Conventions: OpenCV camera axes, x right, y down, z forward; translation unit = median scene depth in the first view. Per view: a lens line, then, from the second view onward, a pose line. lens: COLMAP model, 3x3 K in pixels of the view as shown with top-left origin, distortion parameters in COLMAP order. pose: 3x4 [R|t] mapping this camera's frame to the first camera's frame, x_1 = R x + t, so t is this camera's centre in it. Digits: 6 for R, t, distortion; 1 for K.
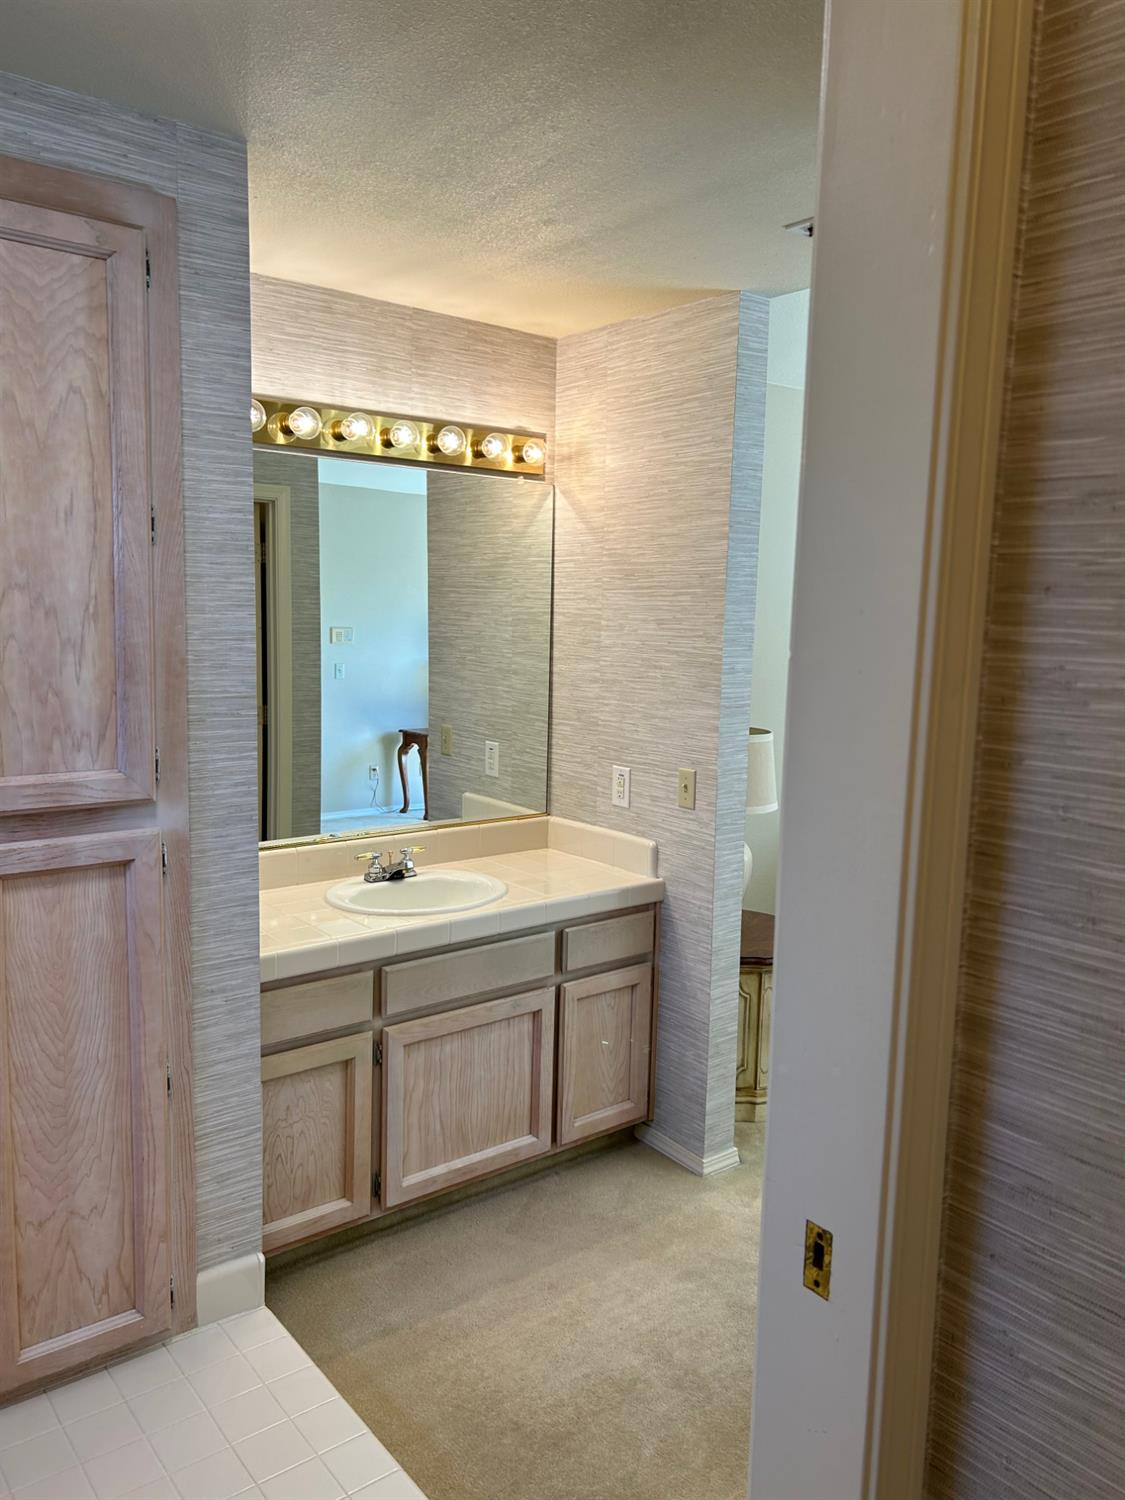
lens RADIAL K [[1161.9, 0, 526.5], [0, 1161.9, 746.0], [0, 0, 1]] dist [0.127024, -0.301221]
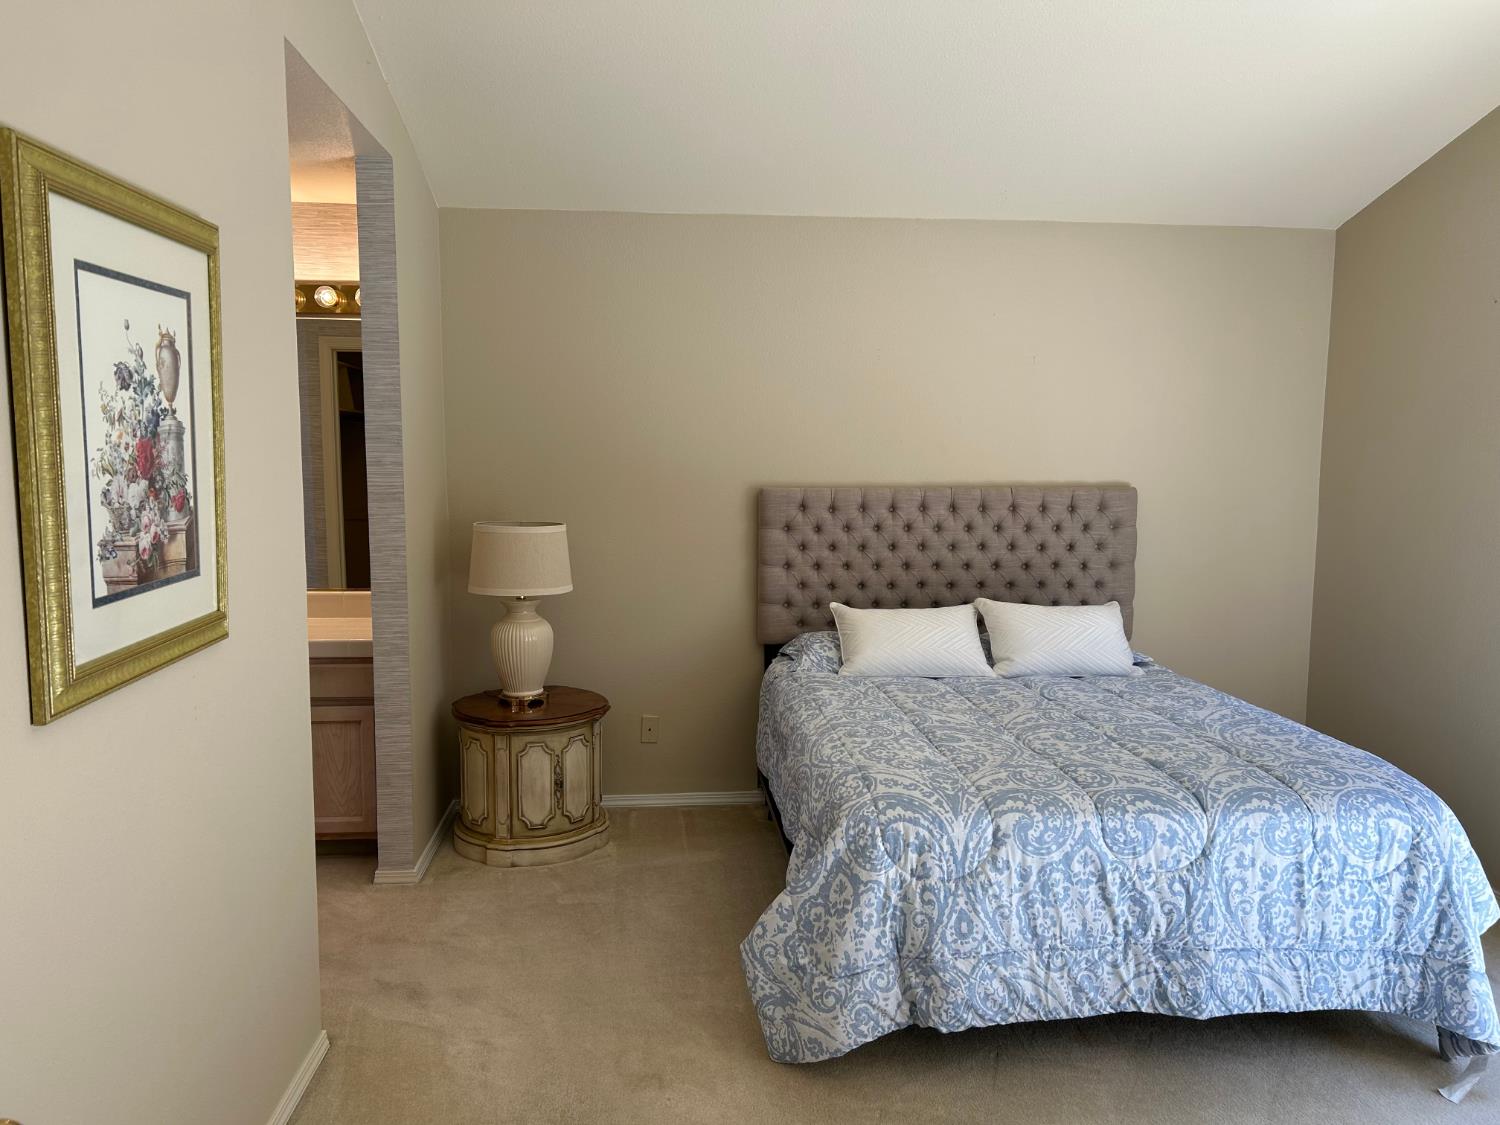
lens RADIAL K [[1122.1, 0, 753.4], [0, 1122.1, 564.4], [0, 0, 1]] dist [0.064243, -0.073931]
pose [[0.839979, 0.042162, -0.540979, 1.108390], [-0.063621, 0.997753, -0.021024, 0.038961], [0.538877, 0.052077, 0.840773, 0.223316]]
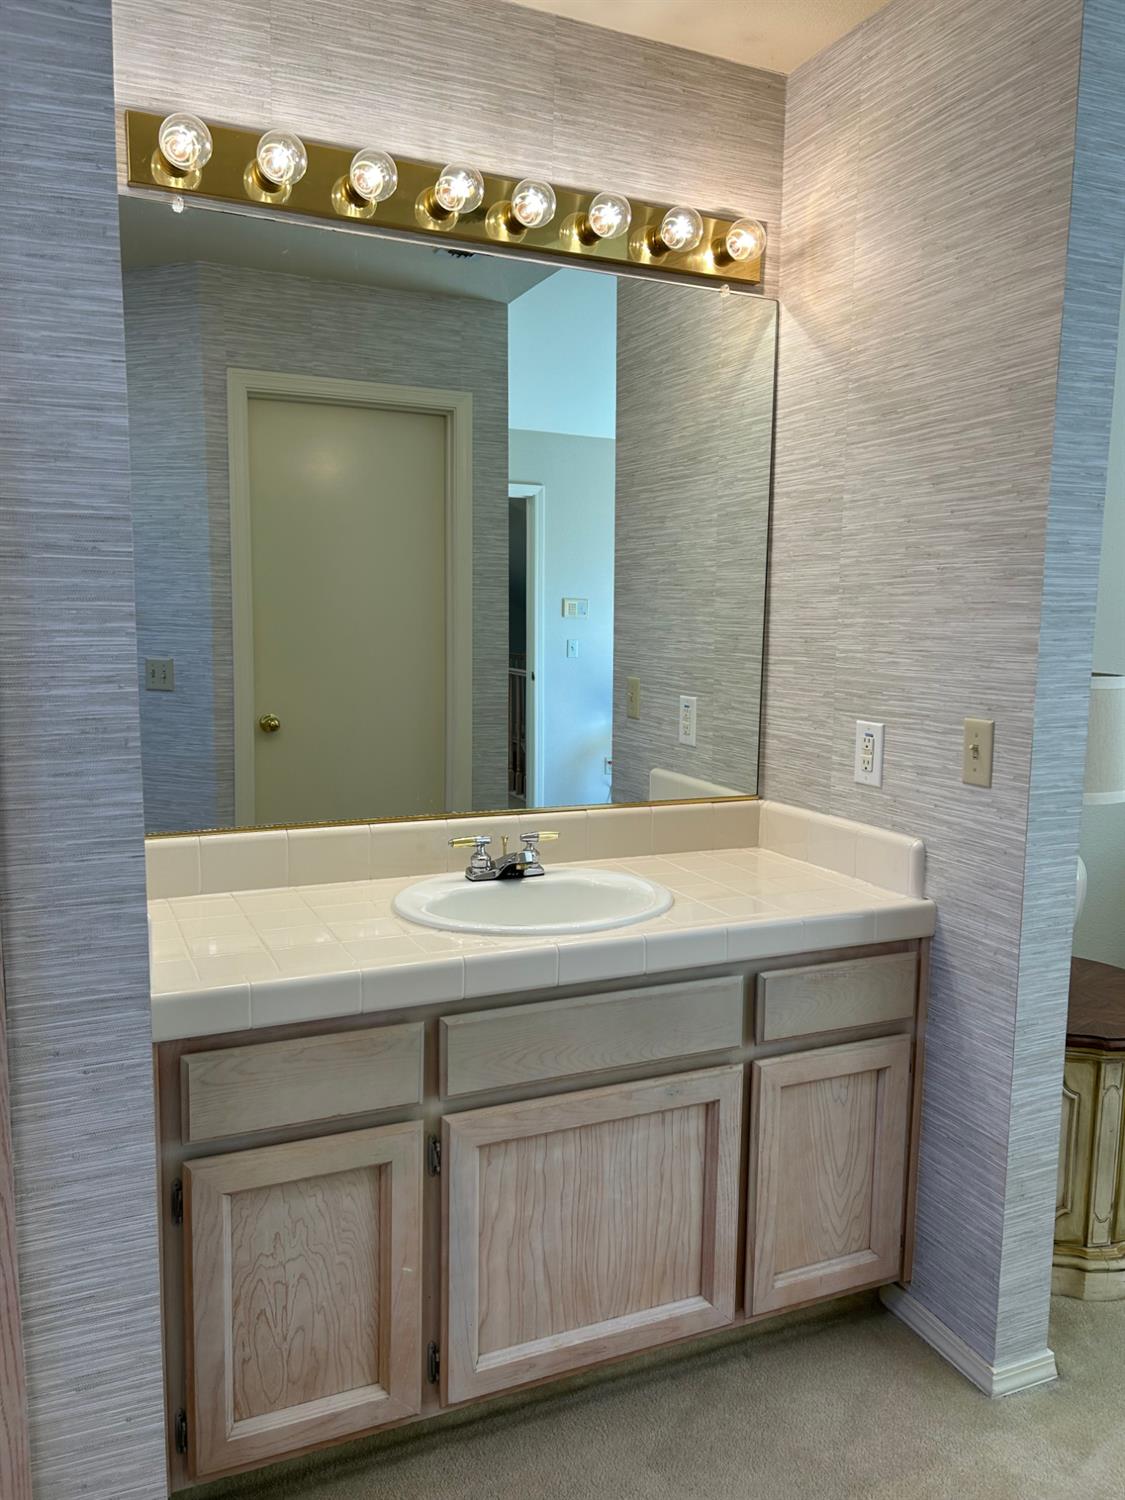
lens RADIAL K [[1122.1, 0, 560.0], [0, 1122.1, 752.6], [0, 0, 1]] dist [0.064243, -0.073931]
pose [[0.973790, 0.022721, -0.226309, 0.060497], [-0.025357, 0.999640, -0.008747, 0.047541], [0.226029, 0.014256, 0.974016, 0.386049]]
